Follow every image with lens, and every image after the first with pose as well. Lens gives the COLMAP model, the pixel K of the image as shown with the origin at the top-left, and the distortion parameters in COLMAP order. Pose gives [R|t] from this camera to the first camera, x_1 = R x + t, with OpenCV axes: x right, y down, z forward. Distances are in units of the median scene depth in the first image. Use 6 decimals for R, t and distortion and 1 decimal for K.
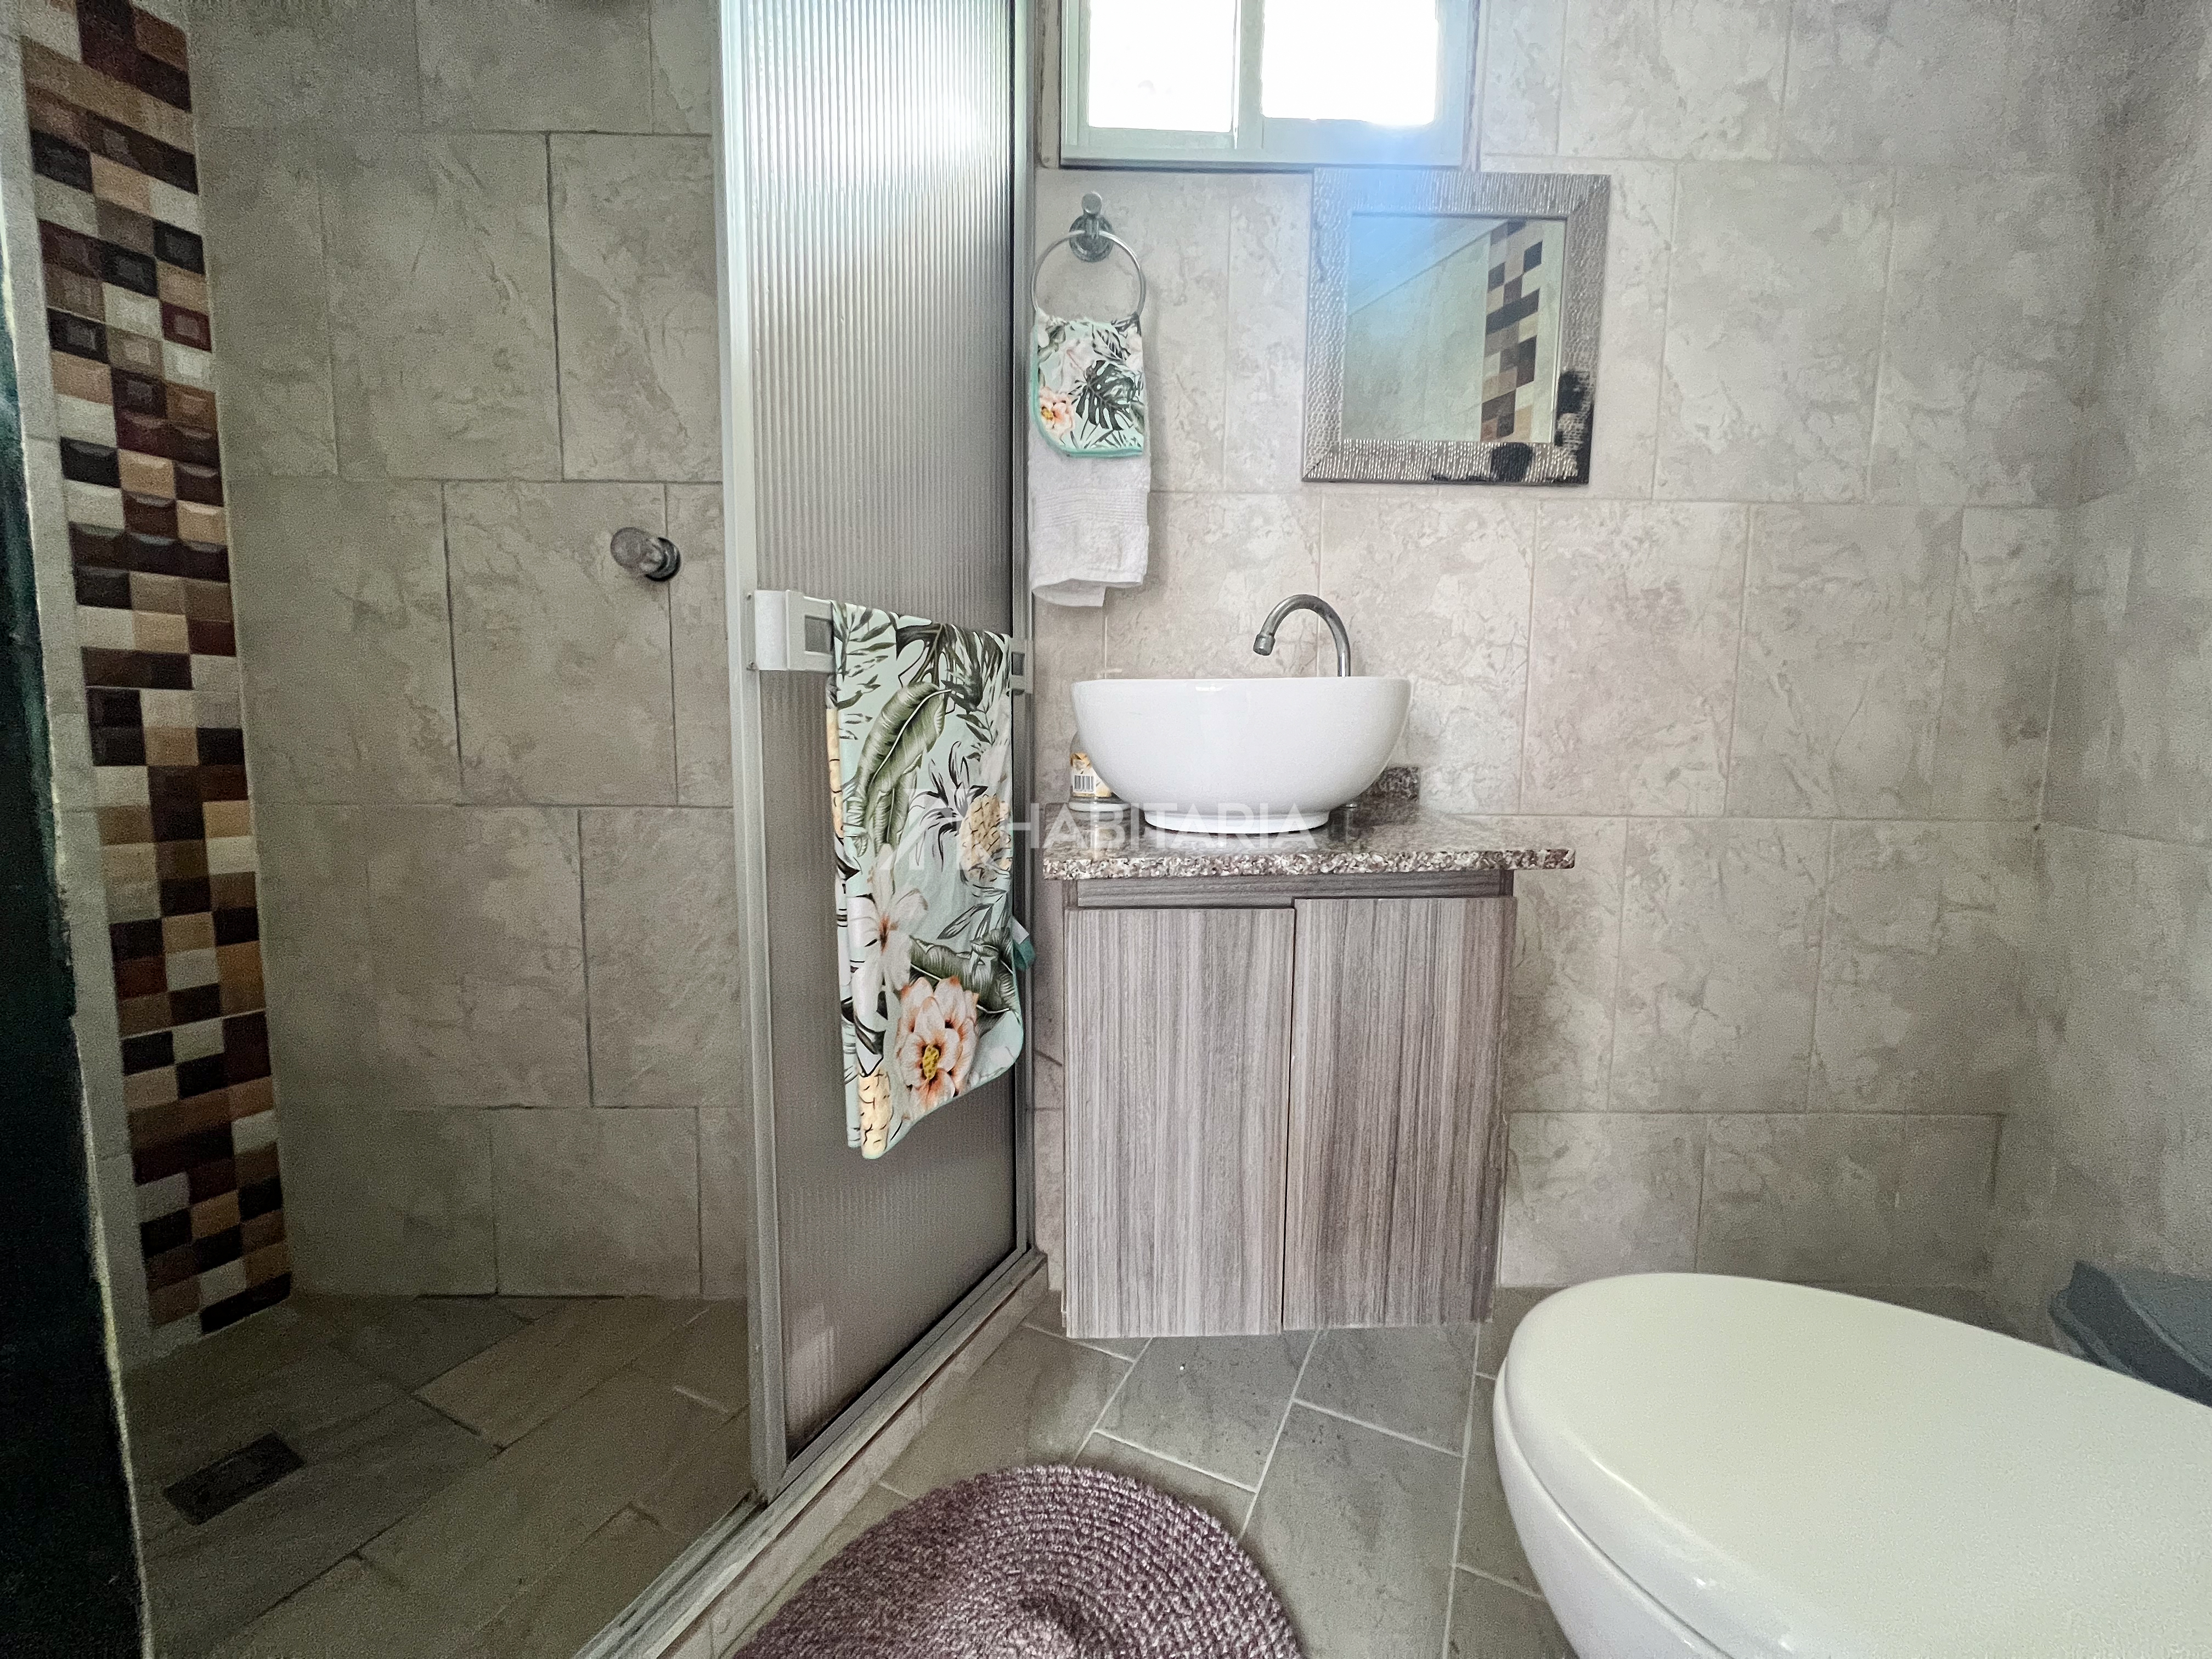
lens RADIAL K [[887.1, 0, 1104.5], [0, 887.1, 826.1], [0, 0, 1]] dist [-0.003747, -0.000052]
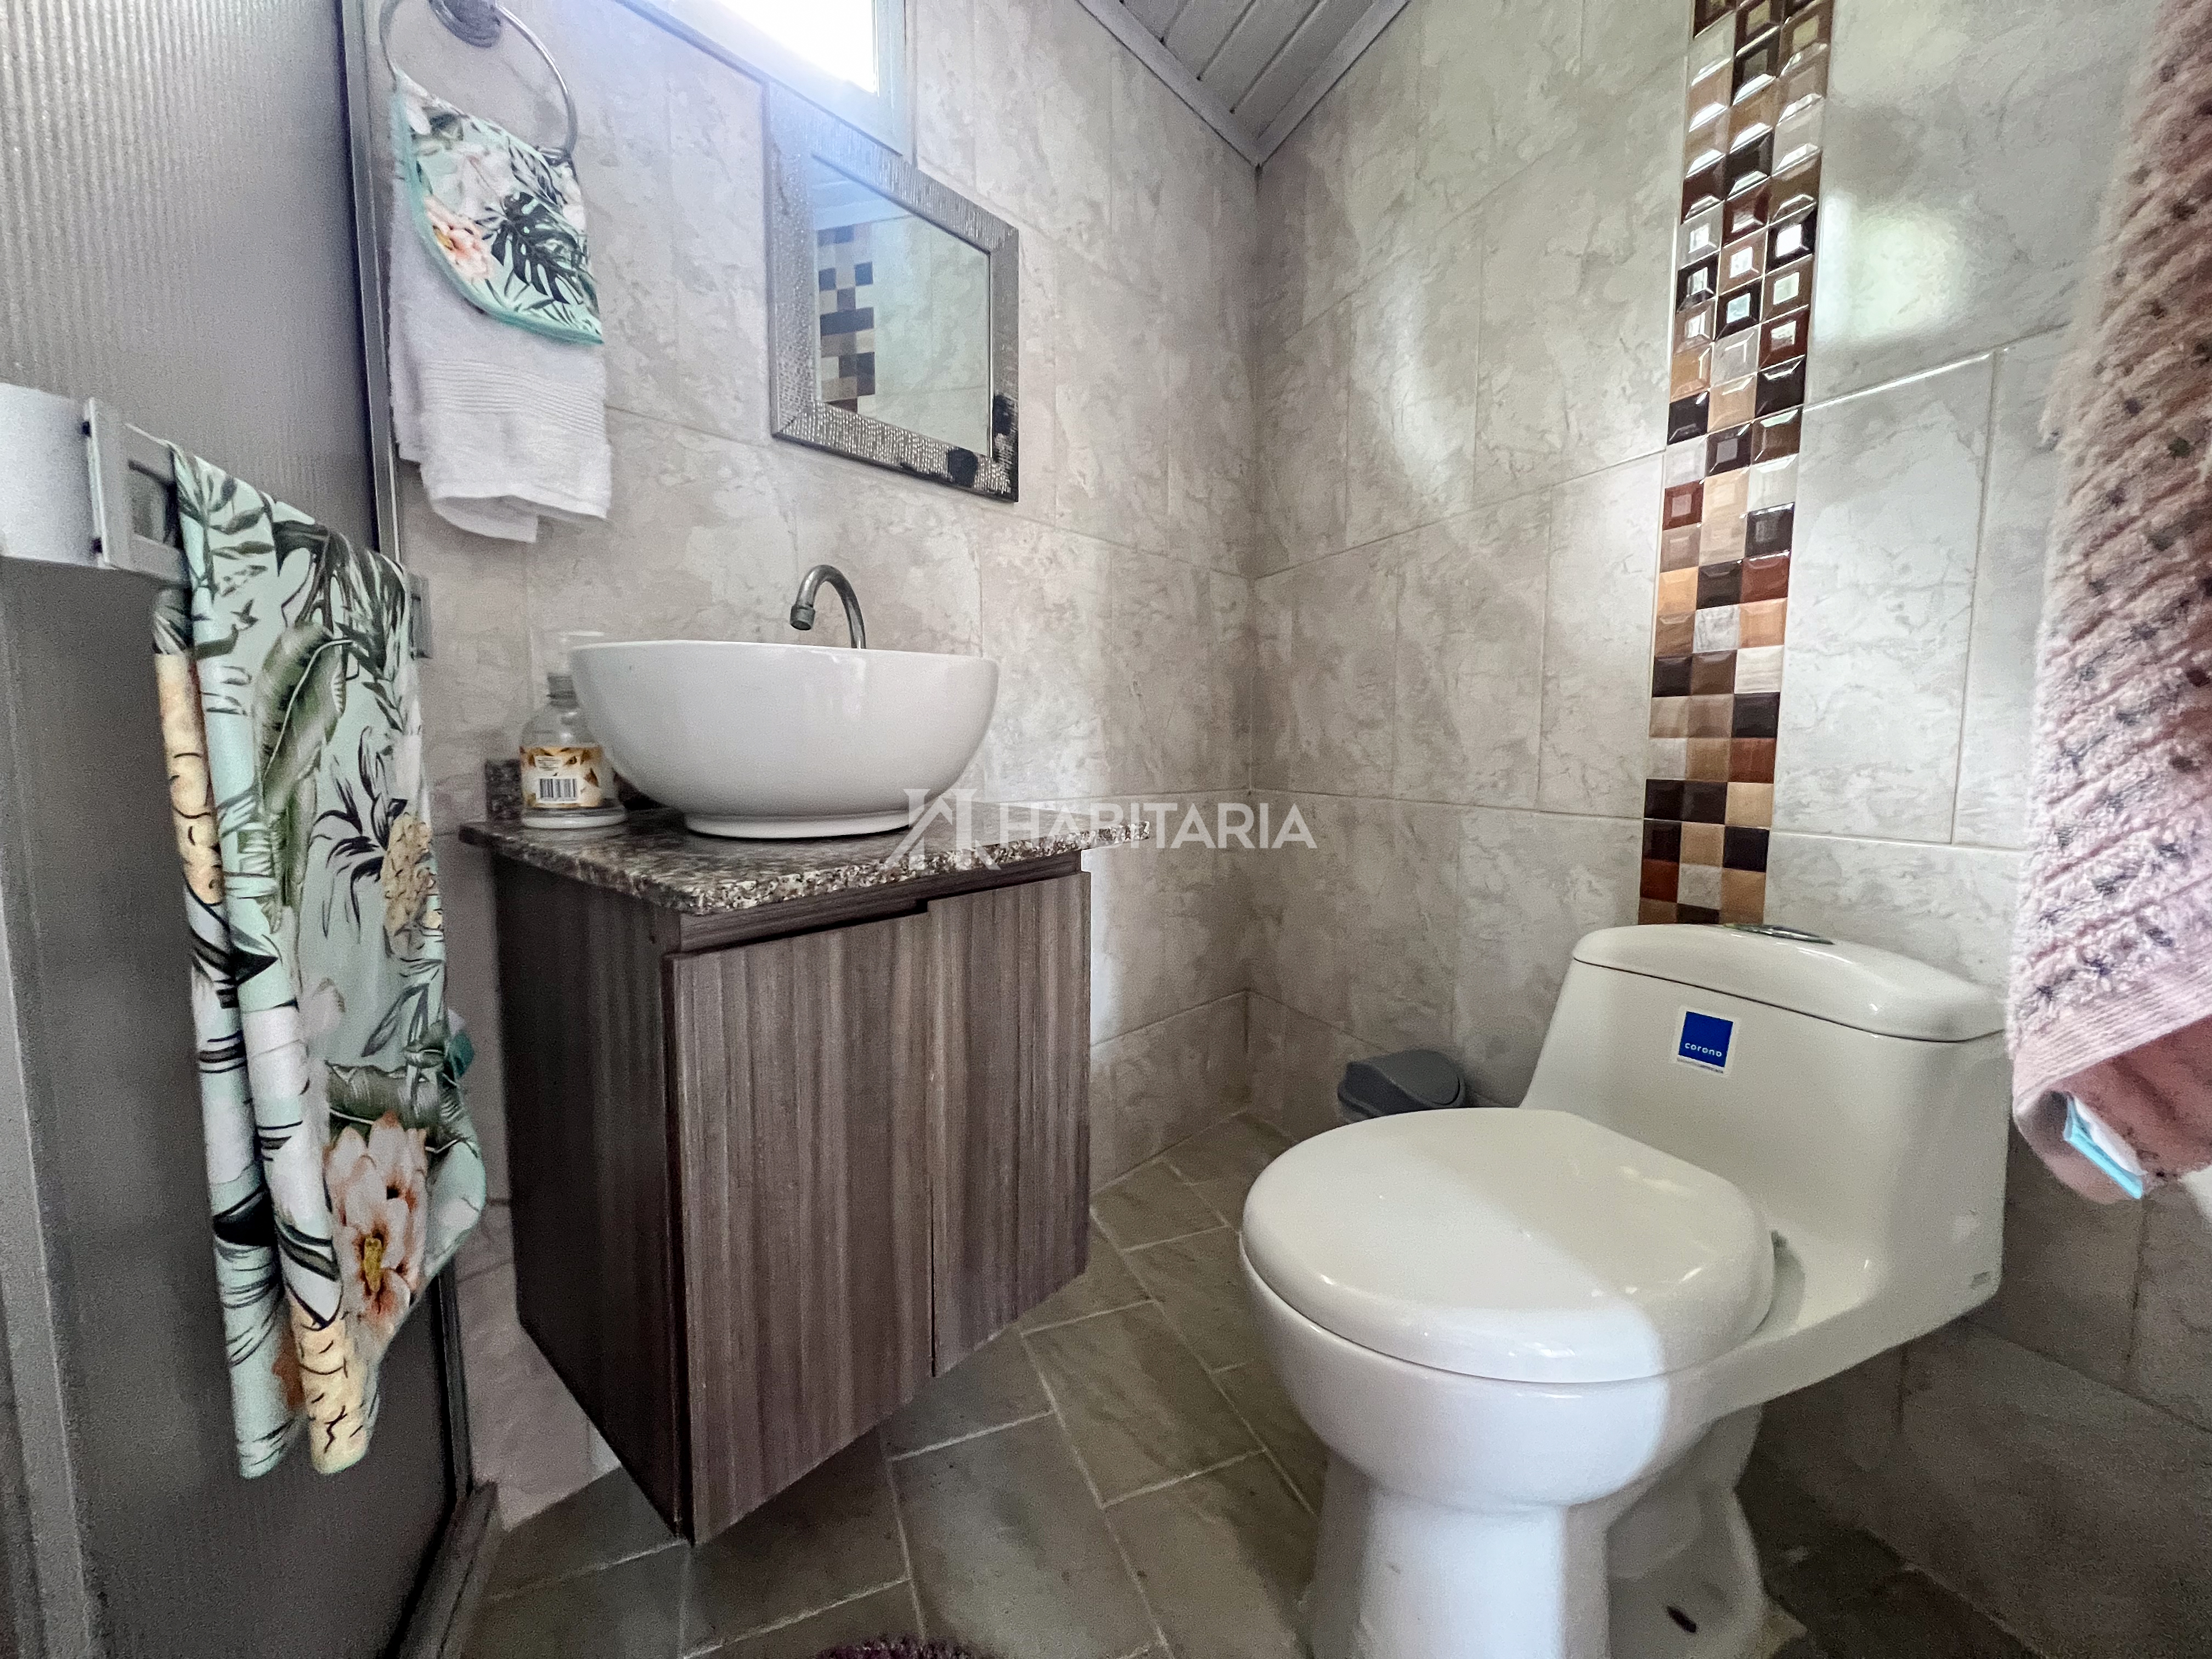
lens RADIAL K [[890.1, 0, 1107.9], [0, 890.1, 827.9], [0, 0, 1]] dist [-0.003038, -0.000039]
pose [[0.665078, -0.076534, 0.742841, -0.260004], [0.082070, 0.996200, 0.029159, -0.002547], [-0.742250, 0.041572, 0.668832, 0.199777]]
